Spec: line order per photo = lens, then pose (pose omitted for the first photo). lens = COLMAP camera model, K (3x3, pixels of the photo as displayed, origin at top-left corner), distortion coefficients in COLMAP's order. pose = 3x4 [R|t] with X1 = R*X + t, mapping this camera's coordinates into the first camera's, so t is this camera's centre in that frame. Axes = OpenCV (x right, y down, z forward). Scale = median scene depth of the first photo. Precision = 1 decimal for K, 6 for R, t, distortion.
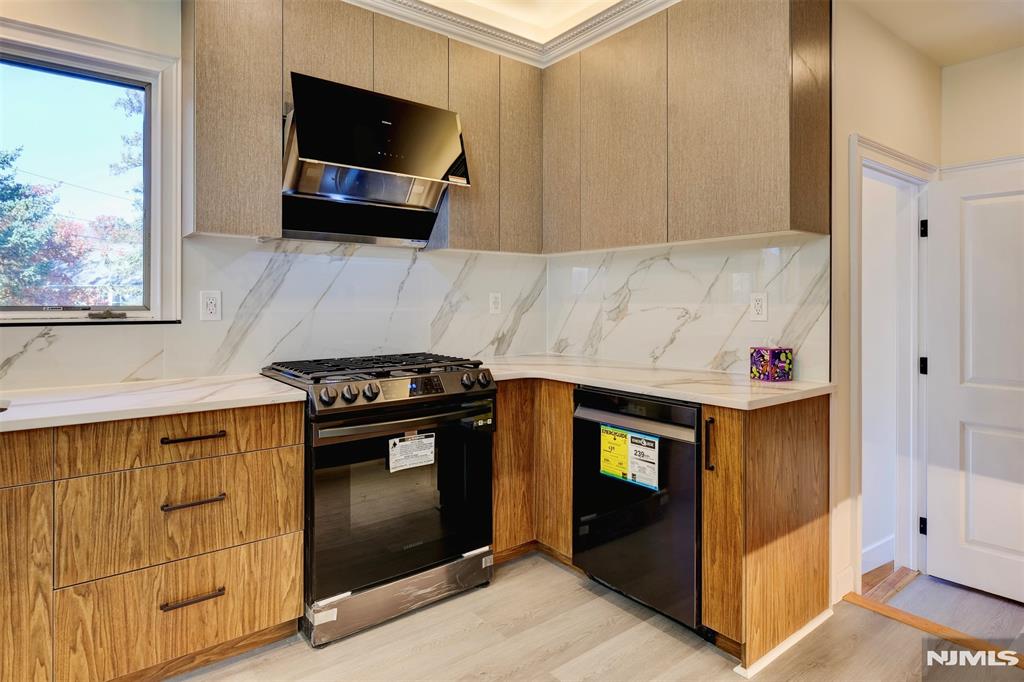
lens RADIAL K [[572.9, 0, 514.0], [0, 572.9, 300.8], [0, 0, 1]] dist [0.000779, 0.000750]
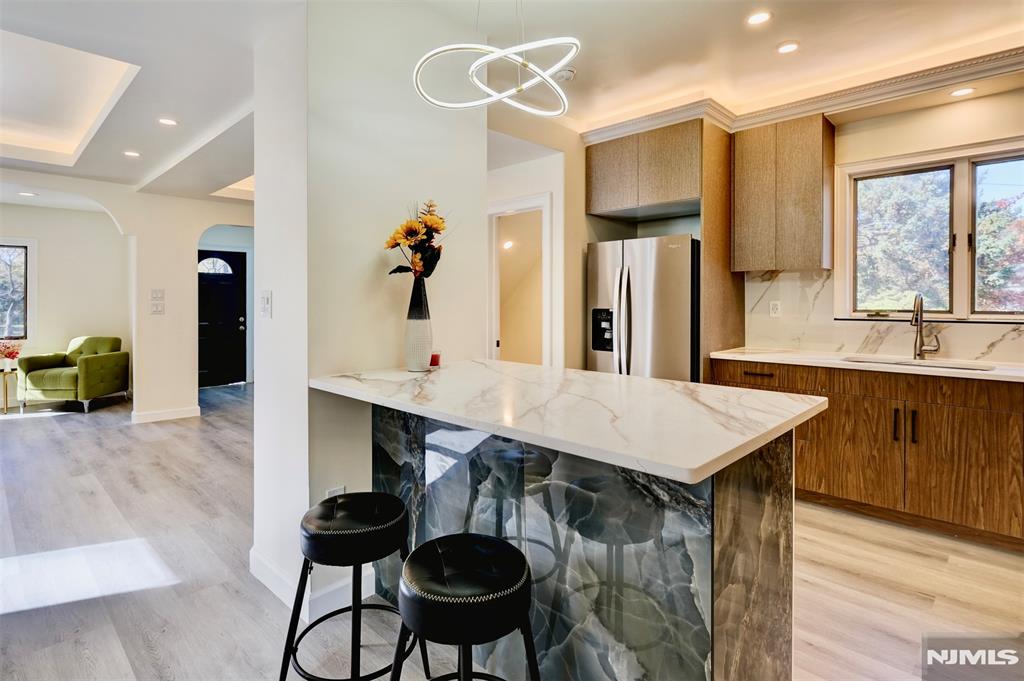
lens RADIAL K [[522.1, 0, 513.8], [0, 522.1, 305.6], [0, 0, 1]] dist [0.002678, 0.000257]
pose [[0.131139, 0.006695, -0.991341, 0.433546], [0.003153, 0.999969, 0.007170, -0.022443], [0.991359, -0.004066, 0.131114, -0.565372]]
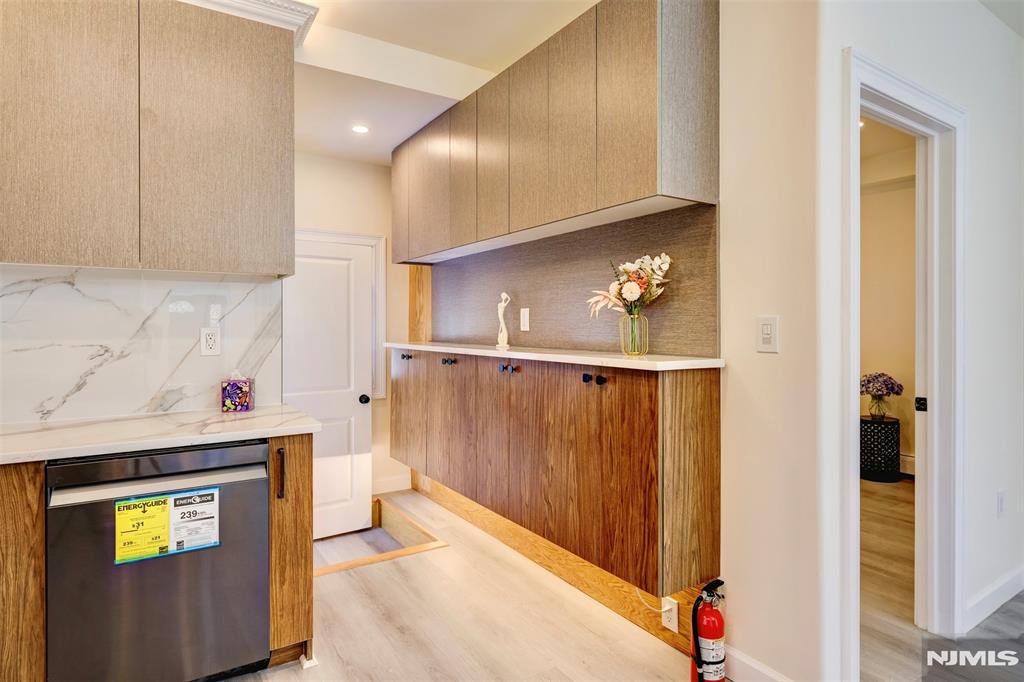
lens RADIAL K [[568.9, 0, 513.8], [0, 568.9, 327.2], [0, 0, 1]] dist [0.000211, 0.000130]
pose [[0.093910, -0.004631, 0.995570, -0.558784], [-0.000458, 0.999989, 0.004695, -0.021042], [-0.995581, -0.000897, 0.093907, 0.401699]]
